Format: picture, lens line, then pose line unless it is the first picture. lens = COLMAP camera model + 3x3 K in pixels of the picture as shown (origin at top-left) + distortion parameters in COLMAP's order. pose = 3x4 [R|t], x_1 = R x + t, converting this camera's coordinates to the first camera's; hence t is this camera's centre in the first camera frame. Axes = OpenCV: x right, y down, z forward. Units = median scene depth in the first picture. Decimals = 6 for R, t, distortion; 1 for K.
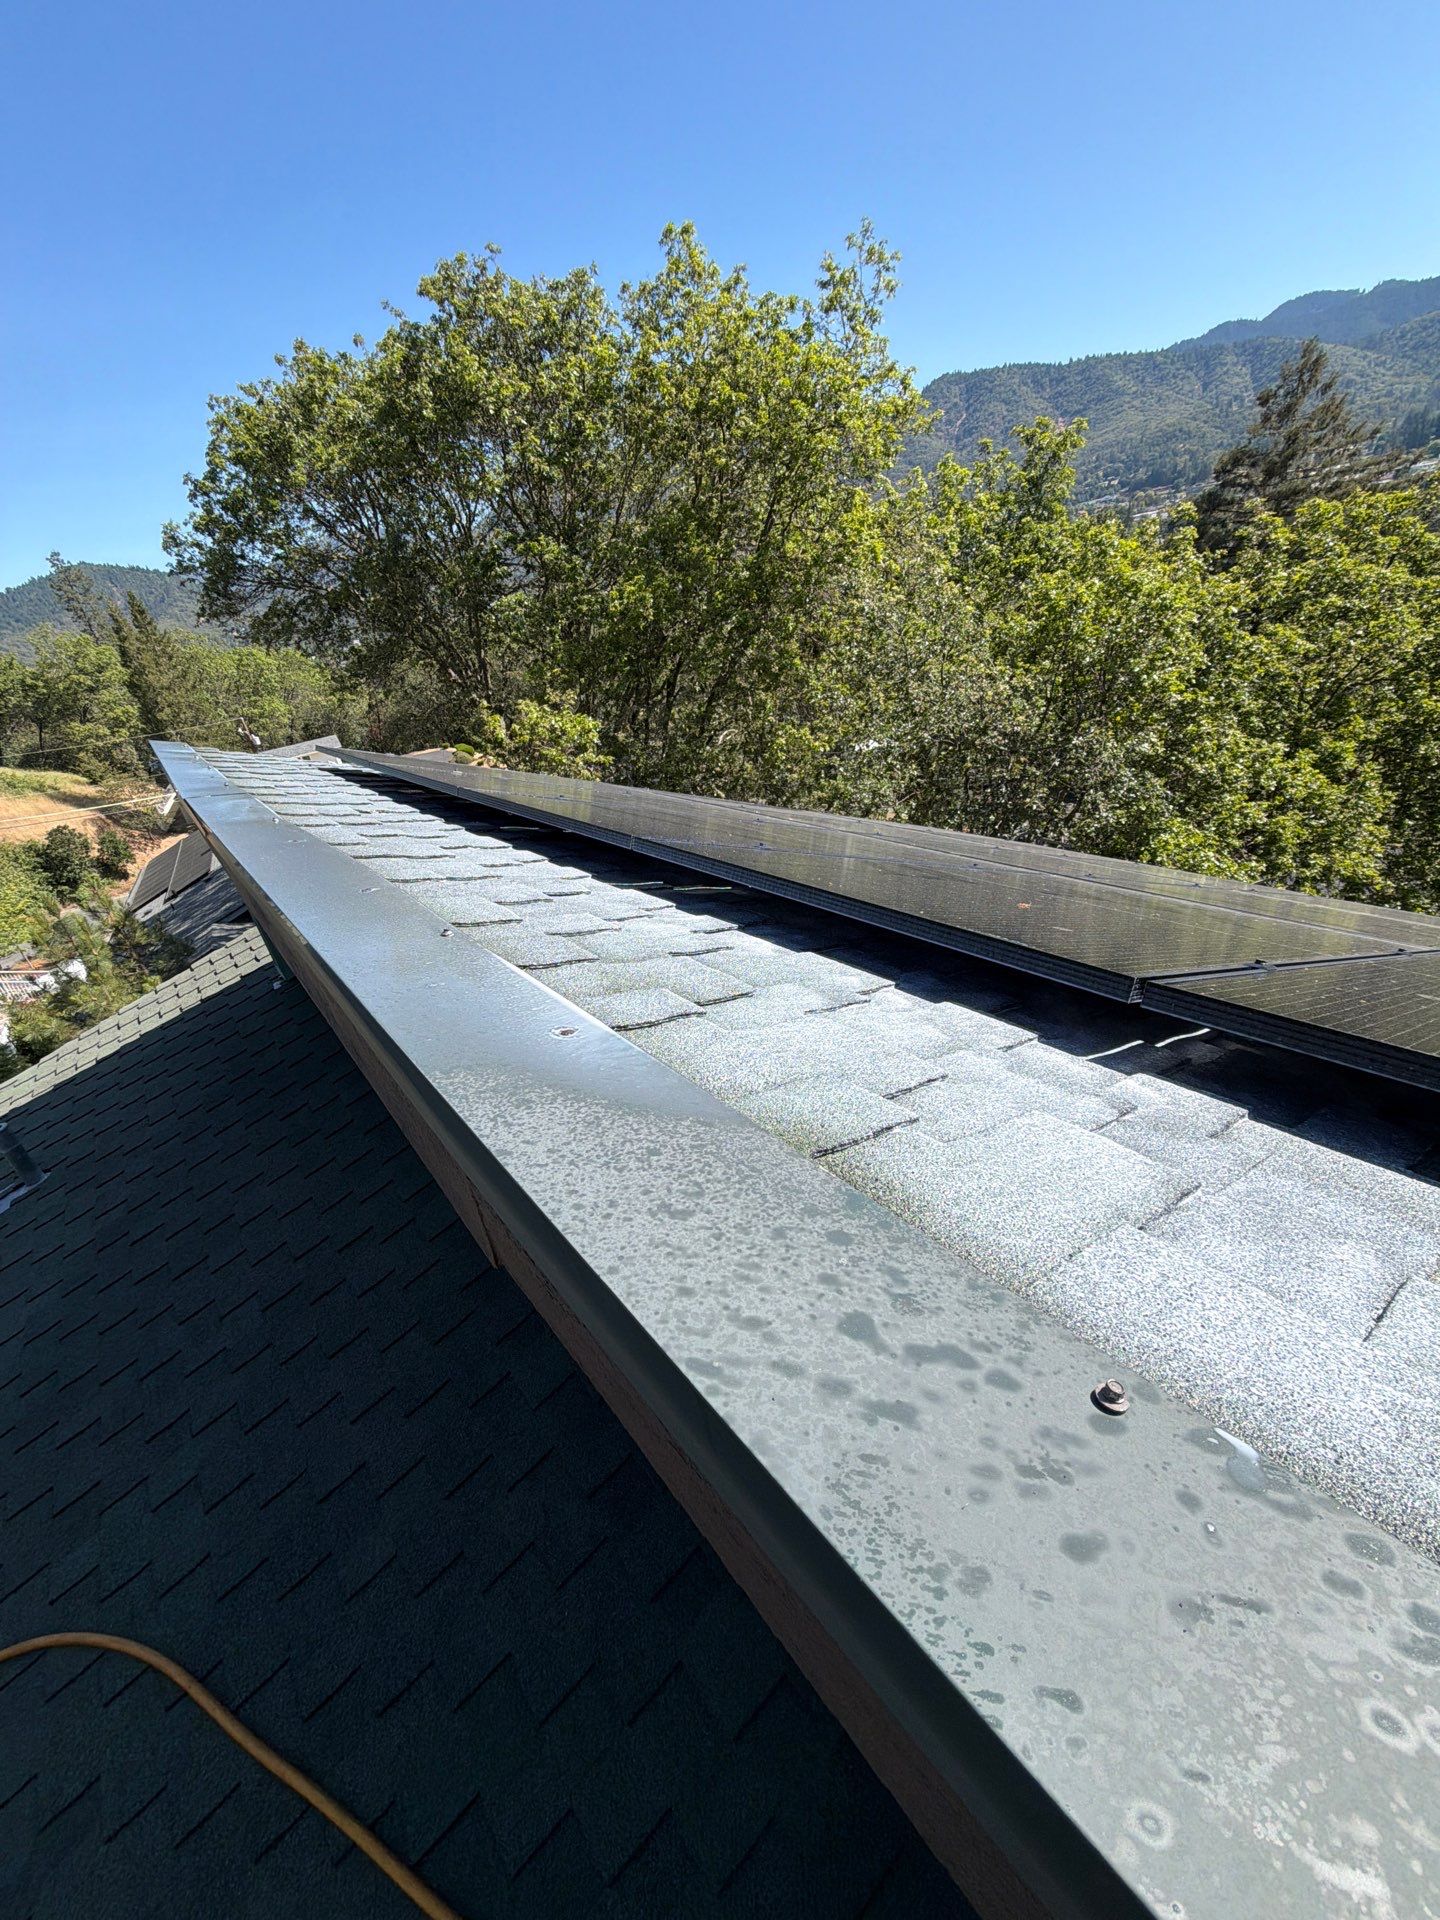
lens RADIAL K [[765.5, 0, 716.9], [0, 765.5, 954.5], [0, 0, 1]] dist [0.001235, 0.000000]
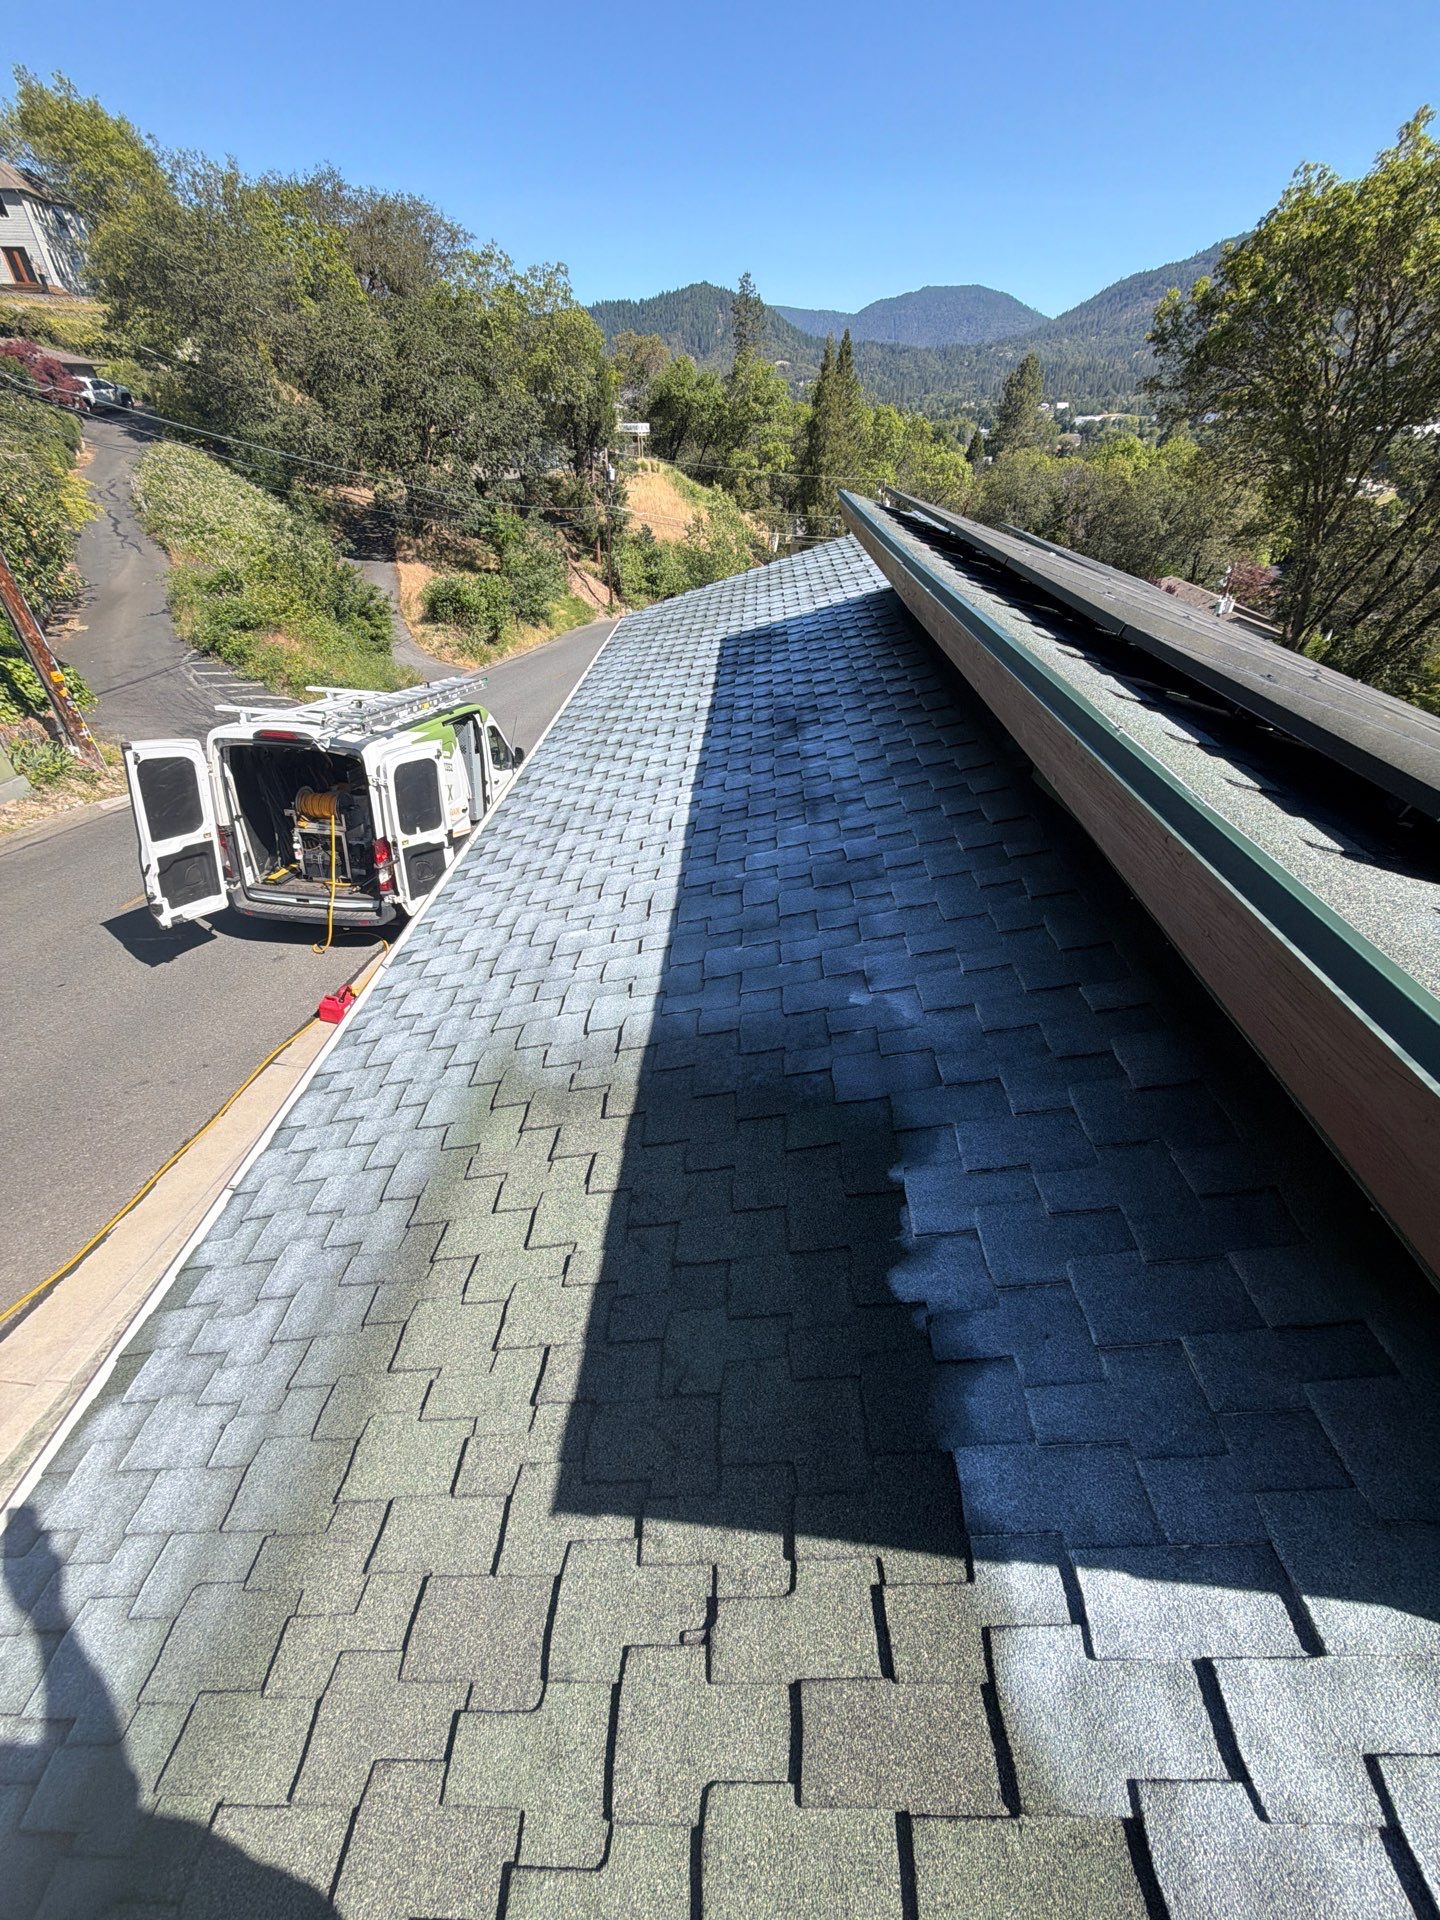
lens RADIAL K [[765.5, 0, 713.9], [0, 765.5, 955.1], [0, 0, 1]] dist [0.001235, 0.000000]
pose [[0.805714, 0.464863, -0.367052, -0.548650], [-0.380968, 0.881235, 0.279802, 0.314009], [0.453529, -0.085605, 0.887121, -0.506228]]
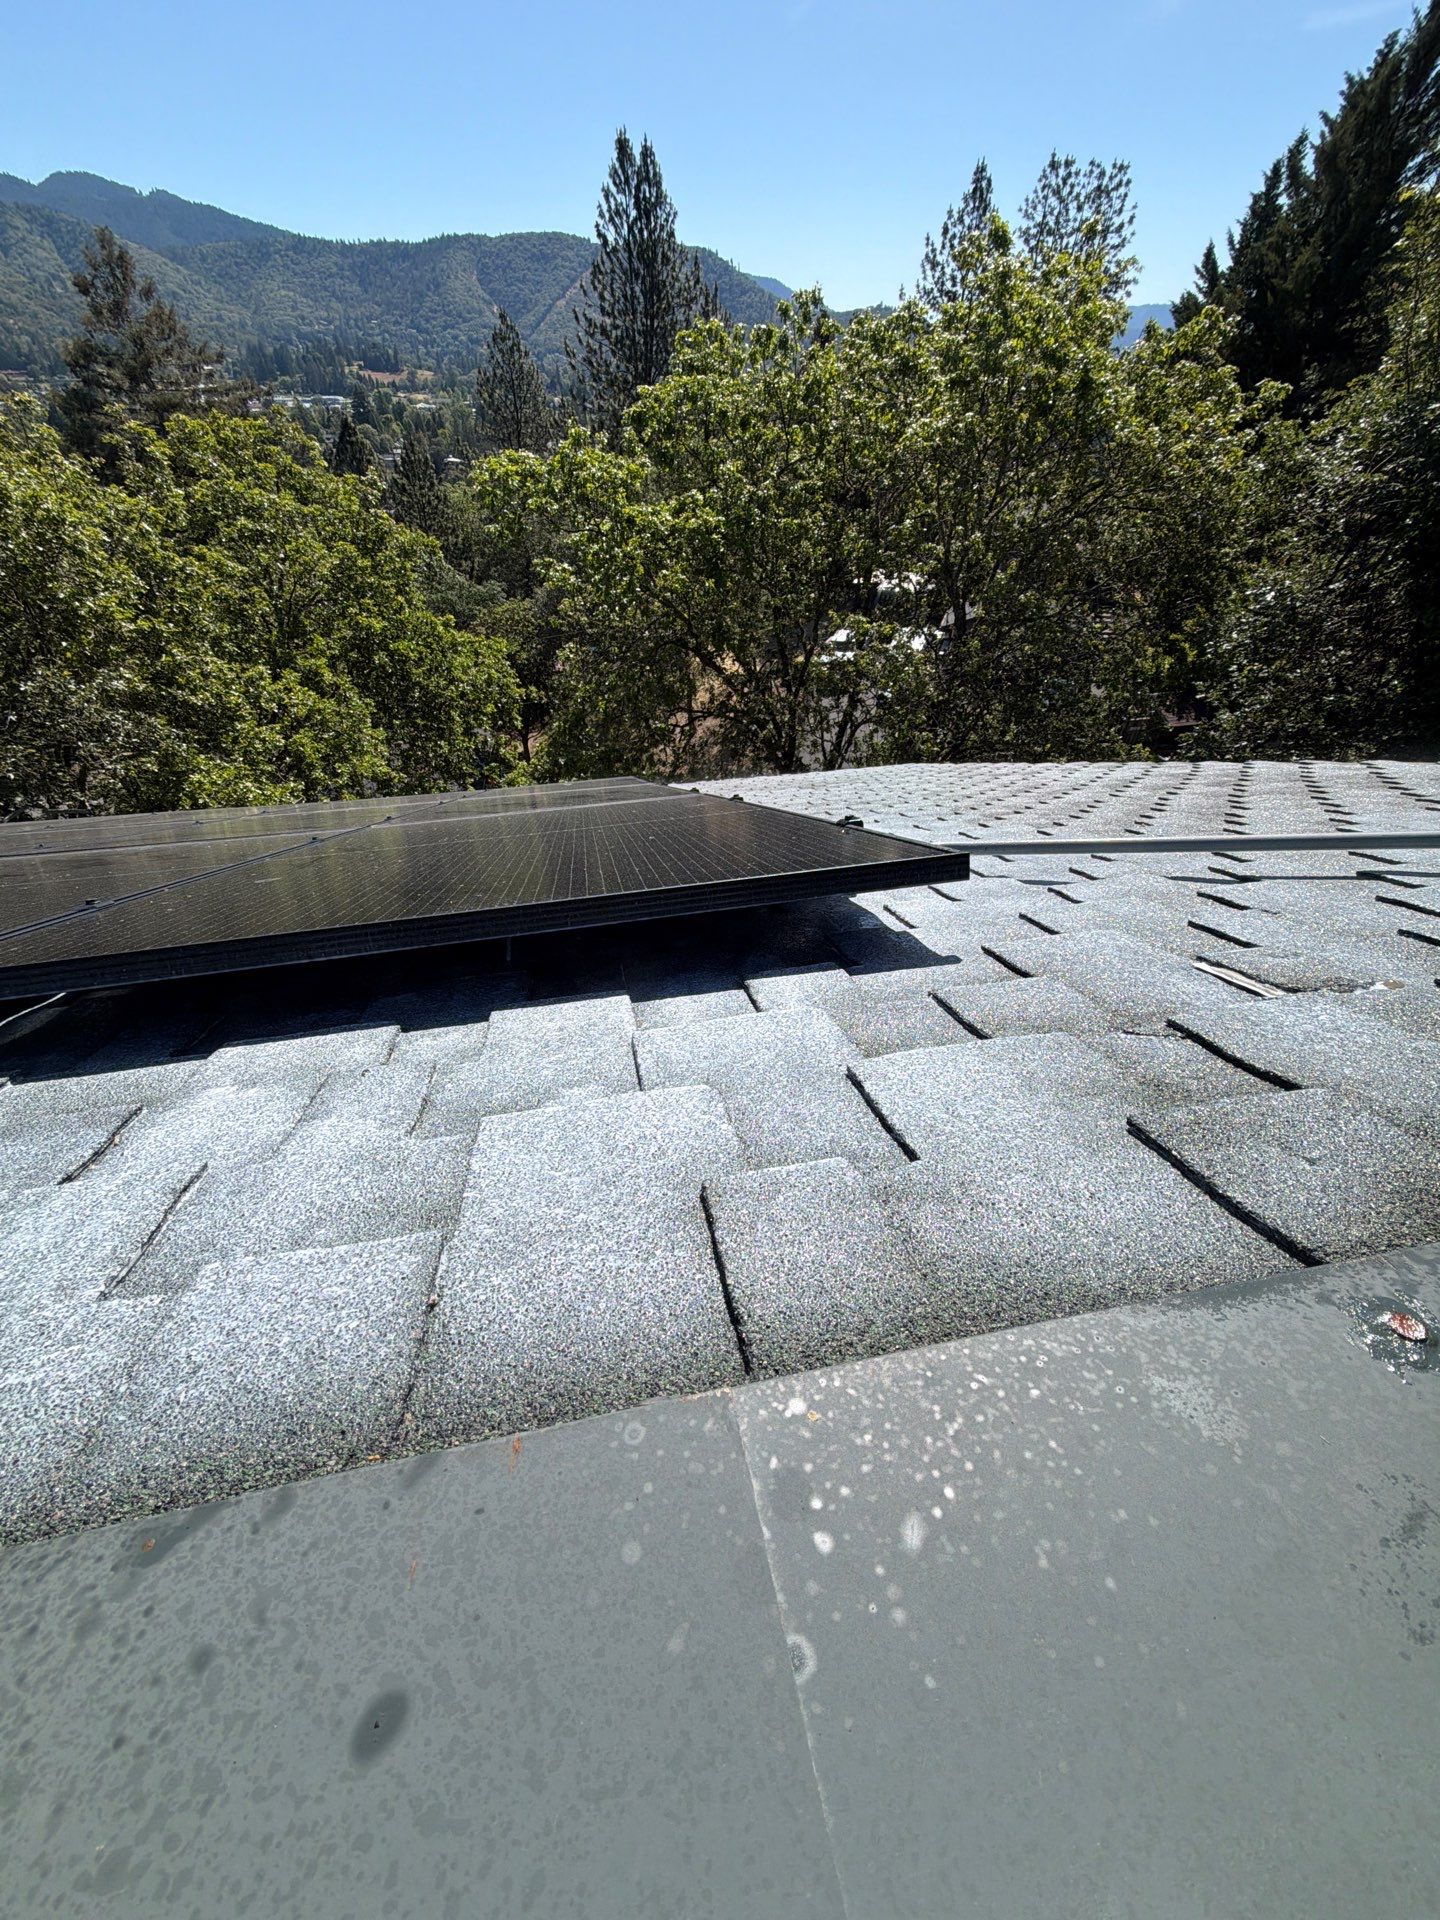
lens RADIAL K [[765.5, 0, 719.7], [0, 765.5, 959.1], [0, 0, 1]] dist [0.001235, 0.000000]
pose [[0.449294, -0.405112, 0.796254, 0.021928], [0.333979, 0.902819, 0.270878, 0.006041], [-0.828609, 0.144228, 0.540930, -0.011168]]
